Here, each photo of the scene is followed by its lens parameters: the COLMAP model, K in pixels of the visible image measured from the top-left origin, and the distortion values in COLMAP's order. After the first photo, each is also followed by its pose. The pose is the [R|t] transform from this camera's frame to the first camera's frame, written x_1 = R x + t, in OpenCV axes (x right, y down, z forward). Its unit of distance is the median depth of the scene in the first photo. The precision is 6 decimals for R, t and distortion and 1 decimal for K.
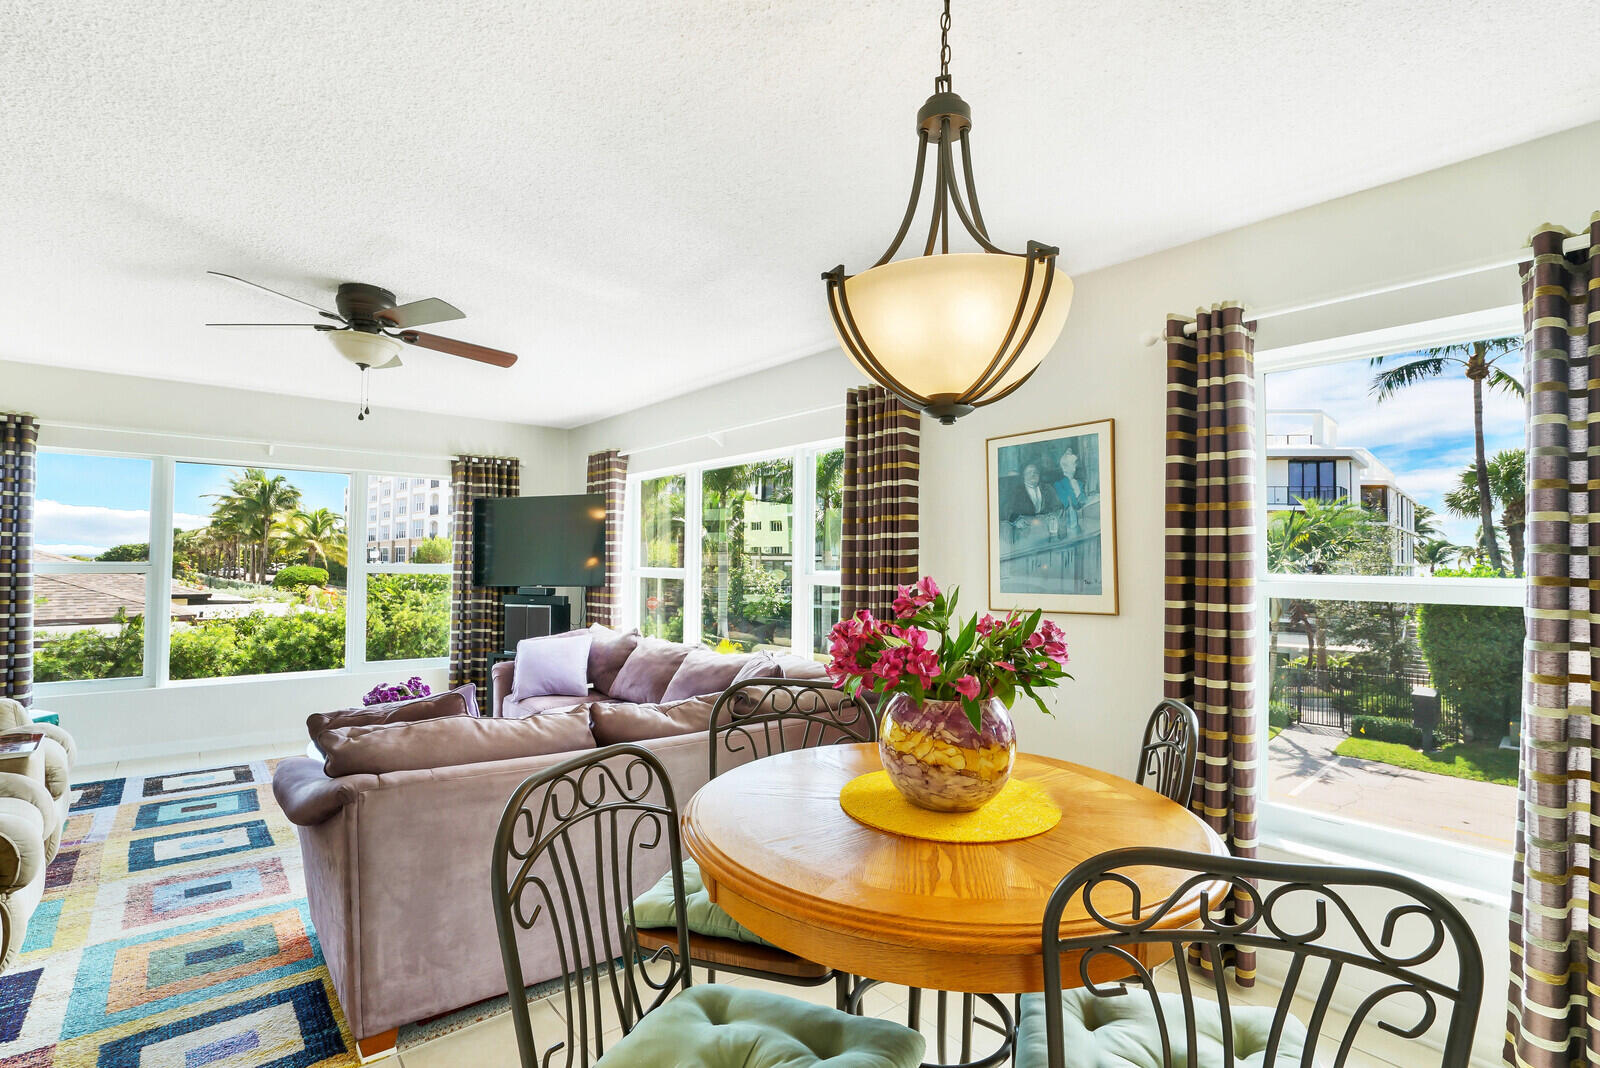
lens RADIAL K [[751.2, 0, 757.8], [0, 751.2, 543.3], [0, 0, 1]] dist [-0.014200, 0.000465]
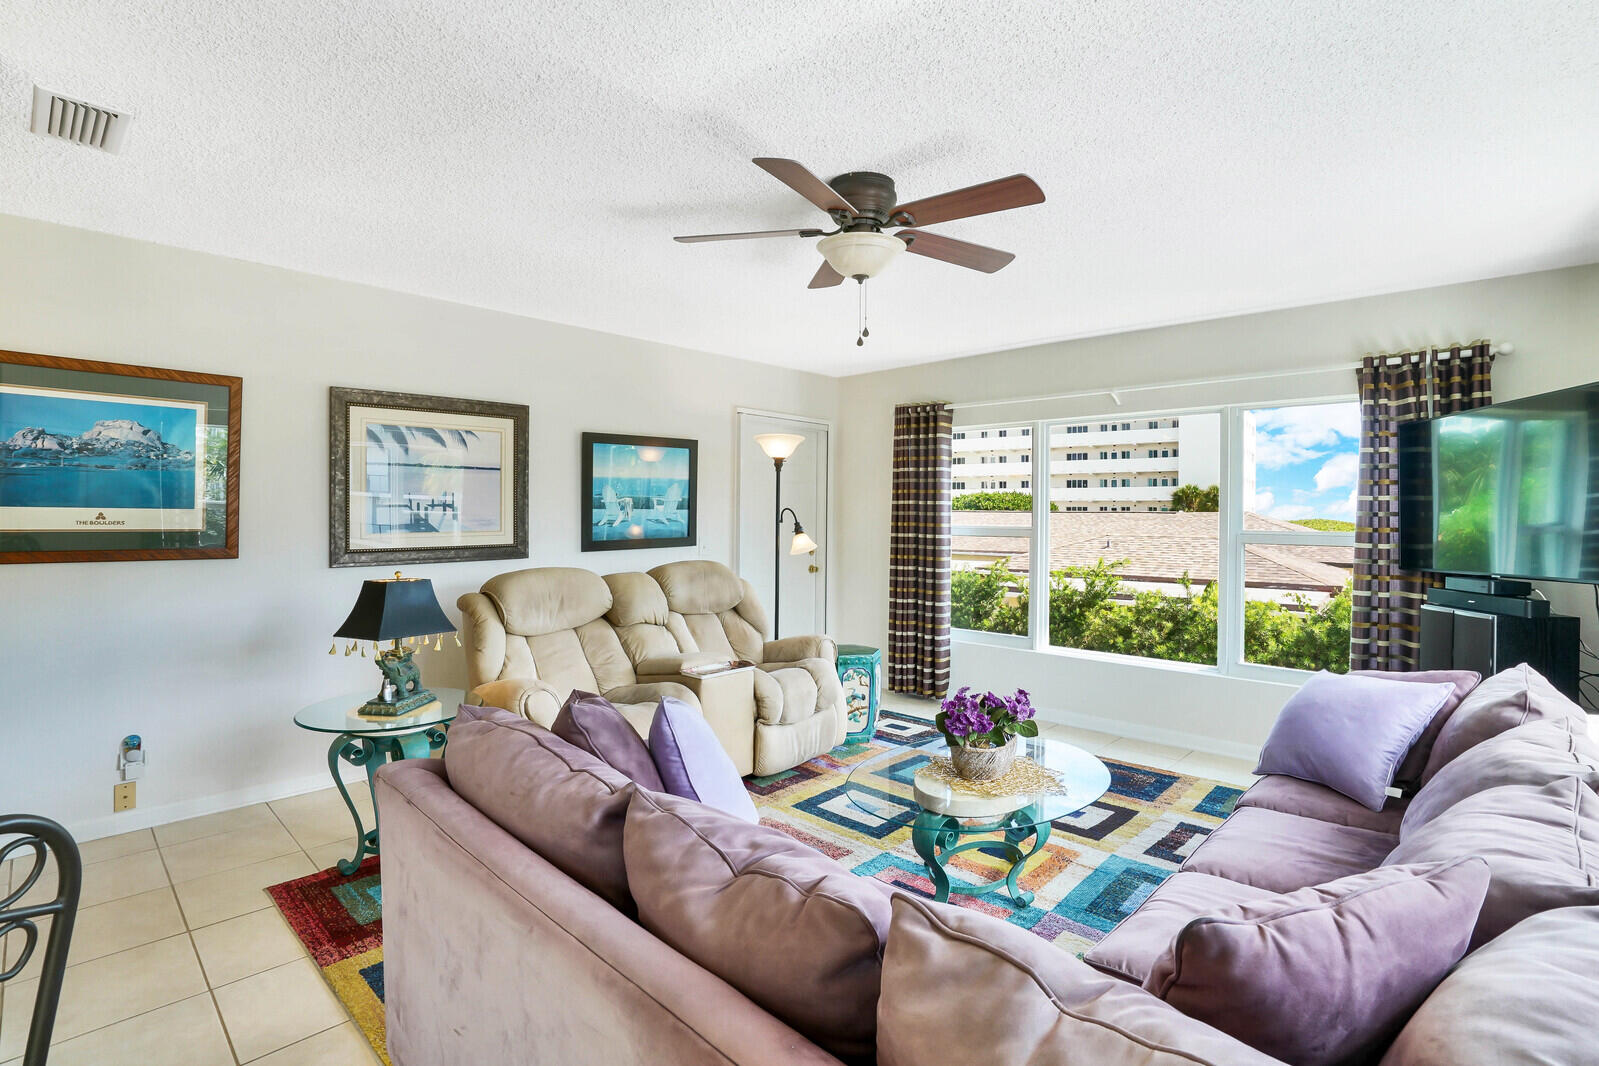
lens RADIAL K [[758.2, 0, 804.3], [0, 758.2, 510.3], [0, 0, 1]] dist [-0.044964, 0.000806]
pose [[0.144456, -0.016737, -0.989370, 0.189748], [0.014090, 0.999790, -0.014856, 0.015624], [0.989411, -0.011795, 0.144662, 0.614916]]
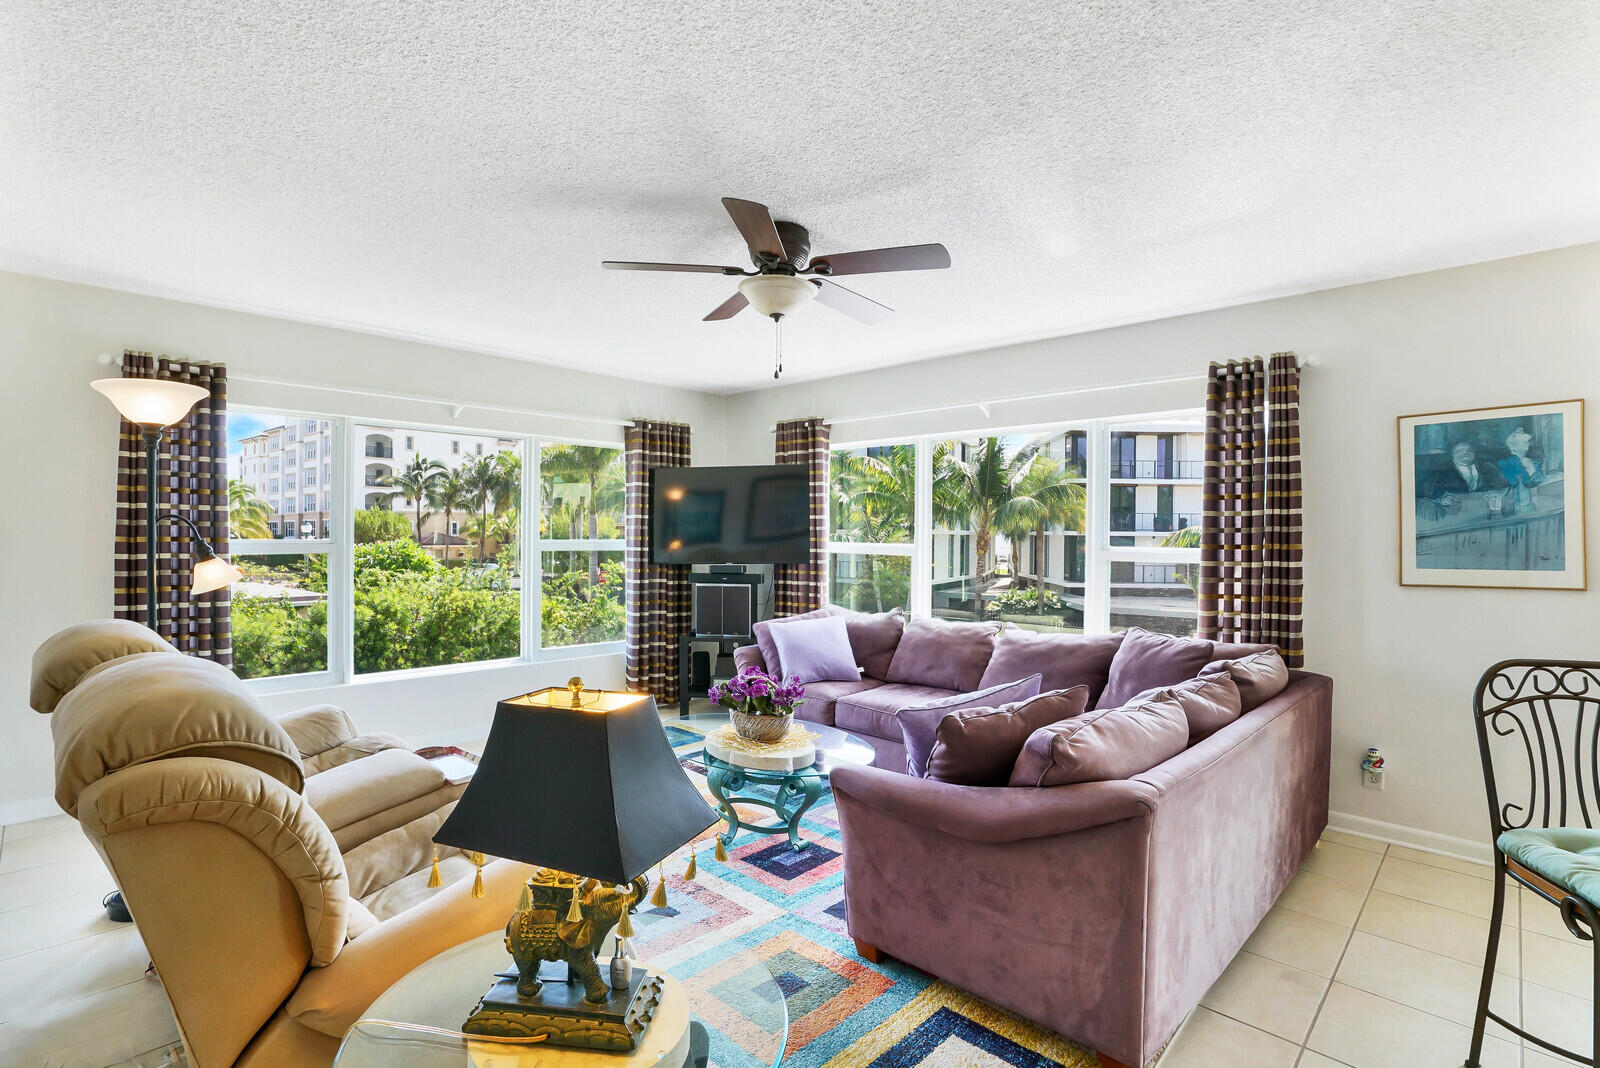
lens RADIAL K [[771.0, 0, 777.6], [0, 771.0, 526.8], [0, 0, 1]] dist [-0.025346, 0.016779]
pose [[0.991732, -0.001024, 0.128325, -0.477928], [-0.001032, 0.999872, 0.015954, -0.004575], [-0.128324, -0.015955, 0.991604, 0.062709]]
